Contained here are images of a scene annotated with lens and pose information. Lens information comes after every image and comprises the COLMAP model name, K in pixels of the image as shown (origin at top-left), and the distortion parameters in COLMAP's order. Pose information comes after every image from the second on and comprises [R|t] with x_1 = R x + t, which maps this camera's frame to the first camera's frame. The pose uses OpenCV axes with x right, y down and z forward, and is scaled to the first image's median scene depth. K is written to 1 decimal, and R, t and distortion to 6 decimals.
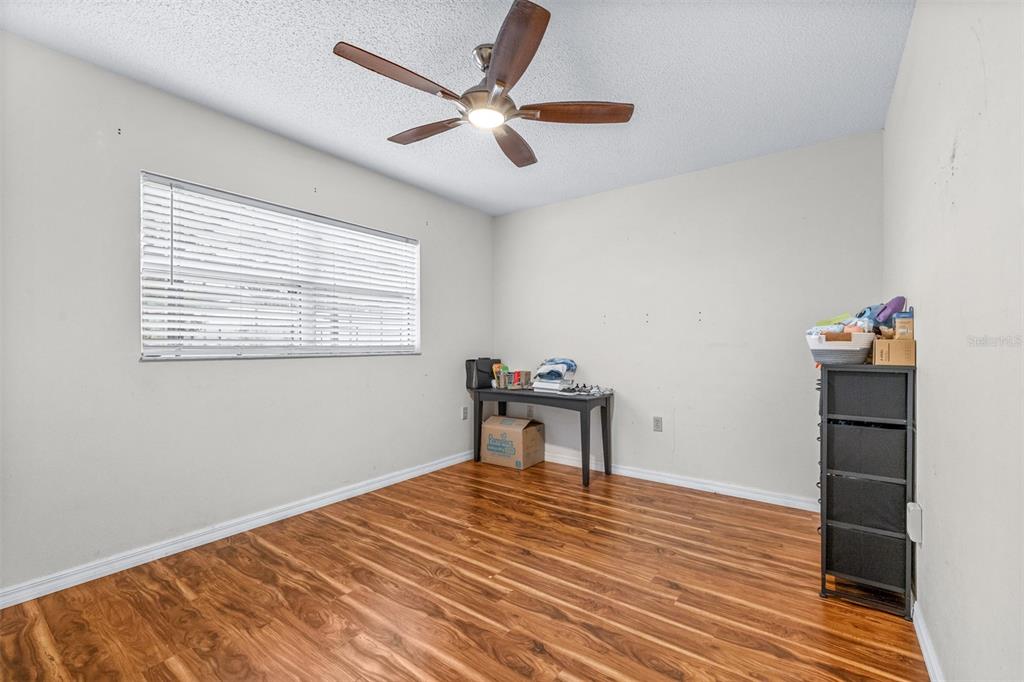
lens RADIAL K [[438.7, 0, 512.0], [0, 438.7, 341.0], [0, 0, 1]] dist [-0.001336, -0.000391]
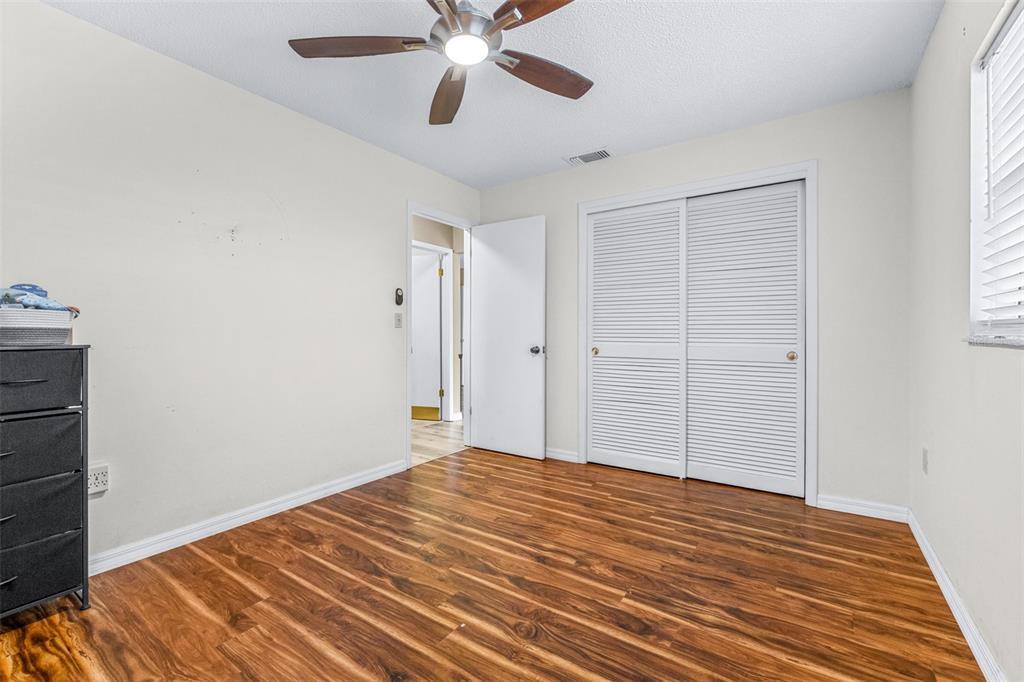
lens RADIAL K [[438.7, 0, 512.0], [0, 438.7, 341.0], [0, 0, 1]] dist [-0.001336, -0.000391]
pose [[-0.999610, 0.002365, -0.027818, -0.121854], [0.002179, 0.999975, 0.006698, 0.039974], [0.027833, 0.006635, -0.999591, 1.870037]]
